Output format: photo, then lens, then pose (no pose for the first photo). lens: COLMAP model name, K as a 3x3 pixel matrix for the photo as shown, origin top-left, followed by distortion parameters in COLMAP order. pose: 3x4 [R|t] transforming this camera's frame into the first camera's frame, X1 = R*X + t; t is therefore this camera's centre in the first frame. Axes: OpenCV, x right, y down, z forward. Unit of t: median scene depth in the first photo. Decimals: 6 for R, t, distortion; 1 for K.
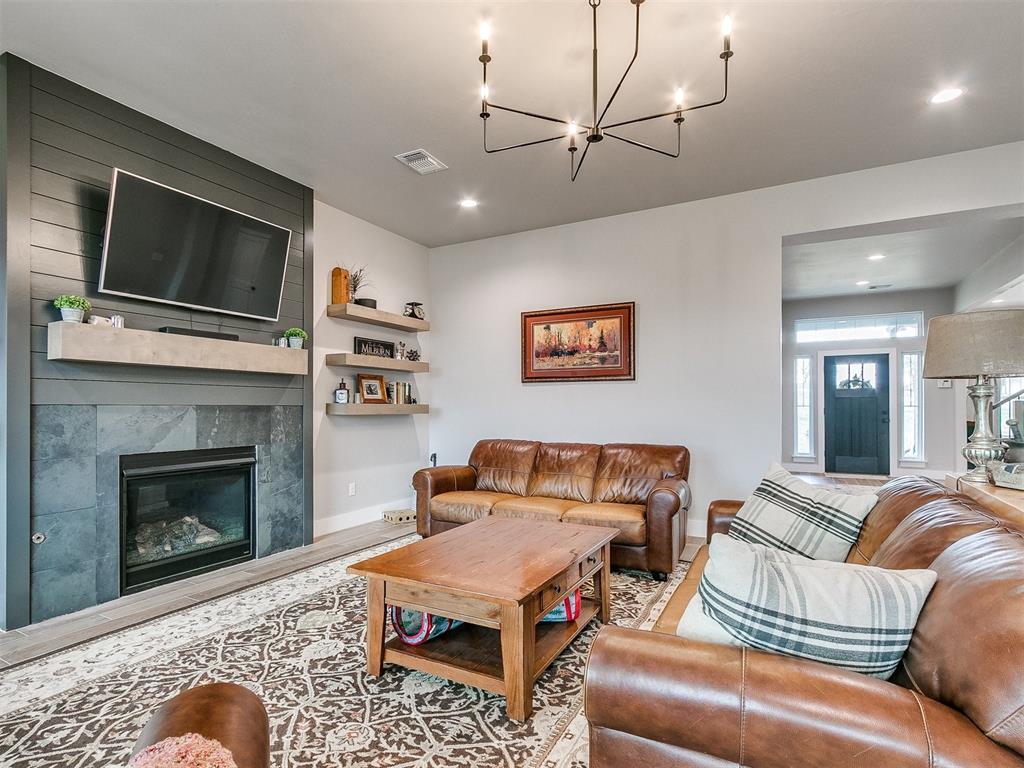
lens RADIAL K [[538.1, 0, 476.6], [0, 538.1, 403.5], [0, 0, 1]] dist [0.001784, 0.000289]
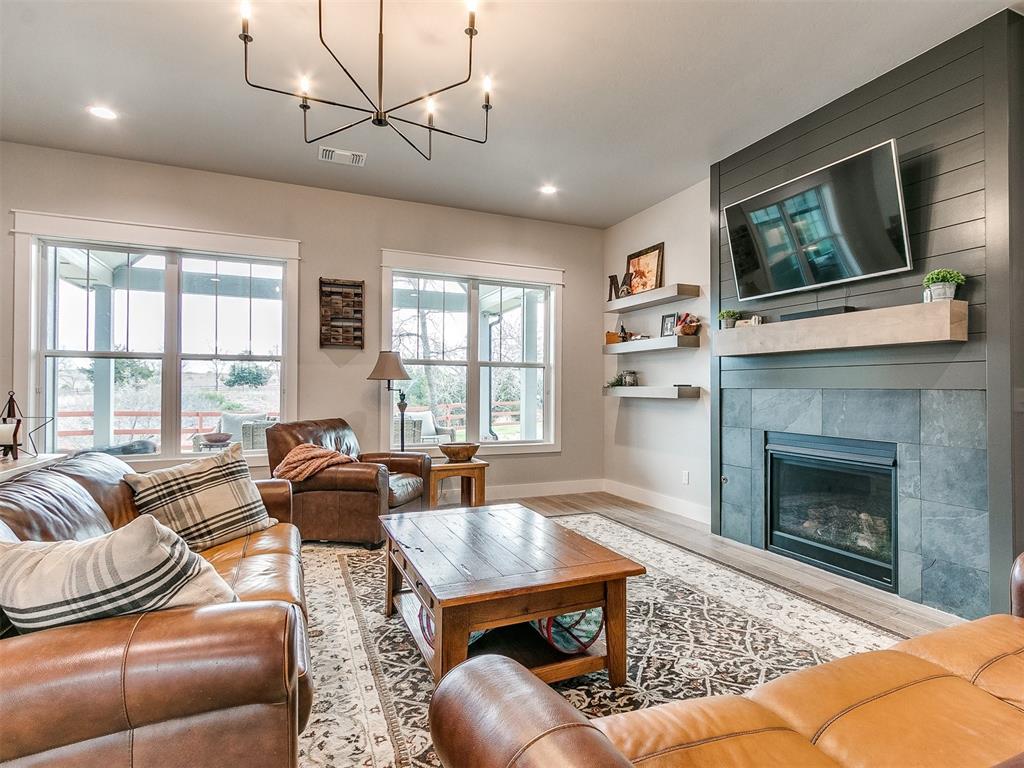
lens RADIAL K [[538.1, 0, 537.9], [0, 538.1, 388.1], [0, 0, 1]] dist [0.001784, 0.000289]
pose [[-0.567595, 0.000706, -0.823308, 0.586160], [0.004552, 0.999987, -0.002281, 0.001573], [0.823295, -0.005043, -0.567591, 1.216215]]
